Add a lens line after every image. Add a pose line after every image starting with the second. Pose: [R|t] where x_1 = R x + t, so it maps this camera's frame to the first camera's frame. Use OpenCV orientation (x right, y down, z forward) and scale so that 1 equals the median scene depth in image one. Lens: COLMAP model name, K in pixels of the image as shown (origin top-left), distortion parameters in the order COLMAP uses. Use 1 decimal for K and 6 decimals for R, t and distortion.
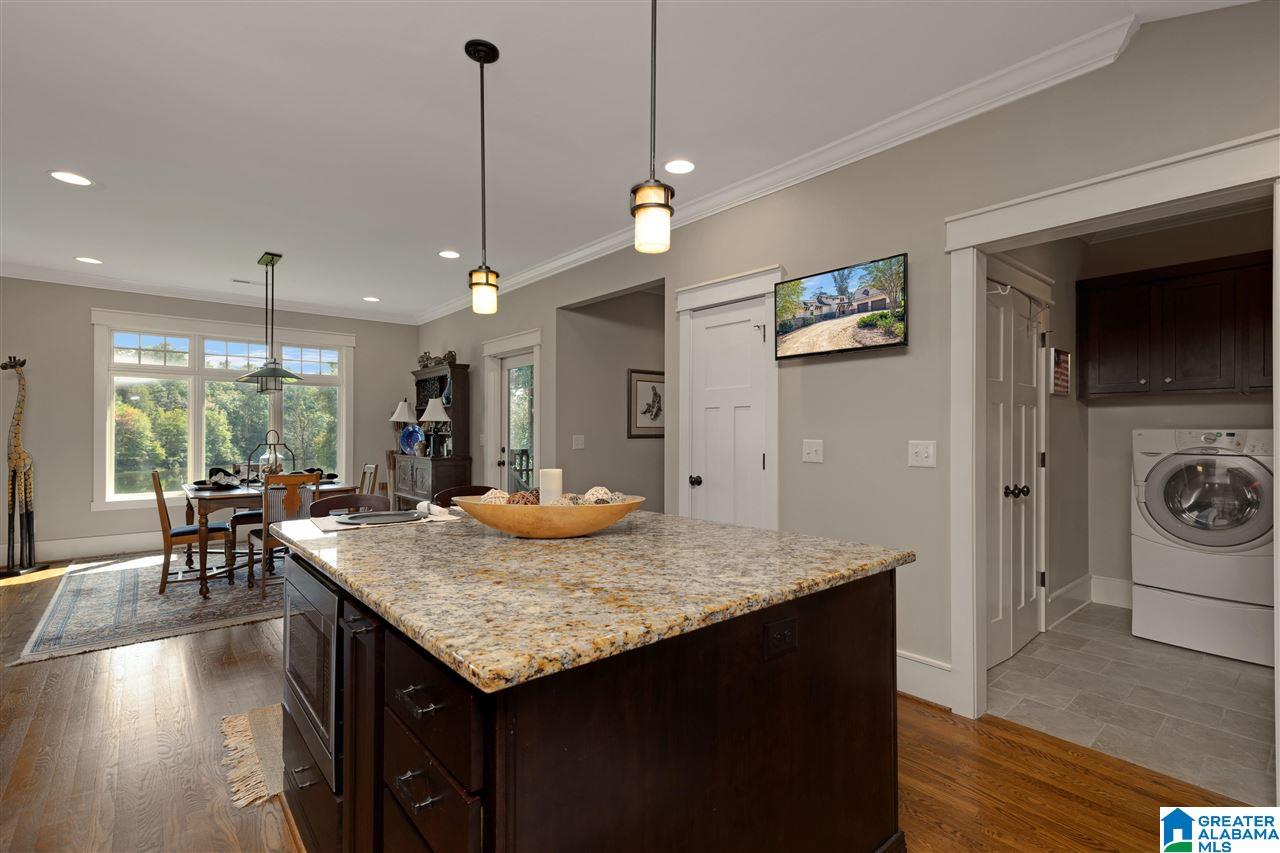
lens RADIAL K [[575.6, 0, 648.2], [0, 575.6, 429.9], [0, 0, 1]] dist [0.000823, 0.000303]
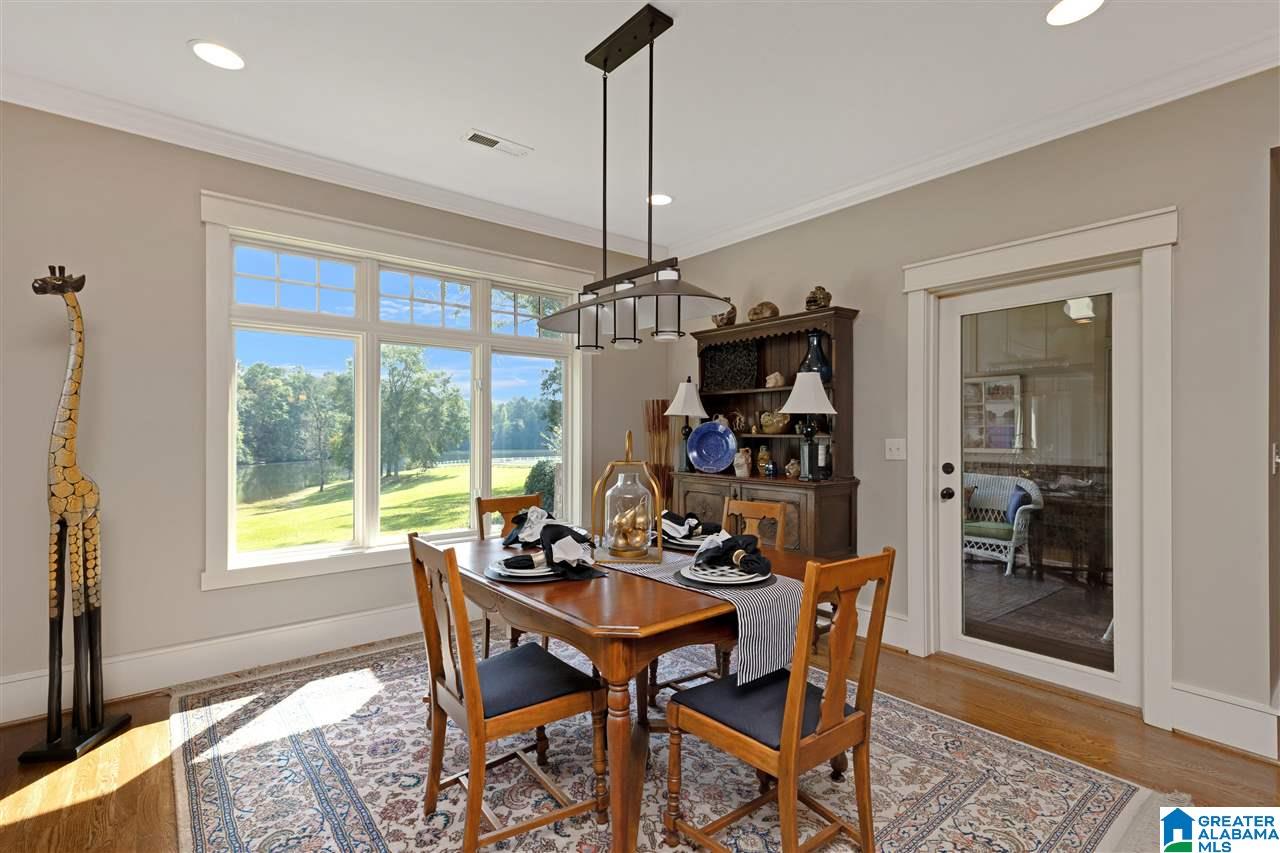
lens RADIAL K [[575.6, 0, 629.2], [0, 575.6, 432.4], [0, 0, 1]] dist [0.000823, 0.000303]
pose [[0.999501, -0.000457, -0.031596, -0.601978], [0.000614, 0.999988, 0.004955, -0.001144], [0.031593, -0.004972, 0.999488, 0.528505]]
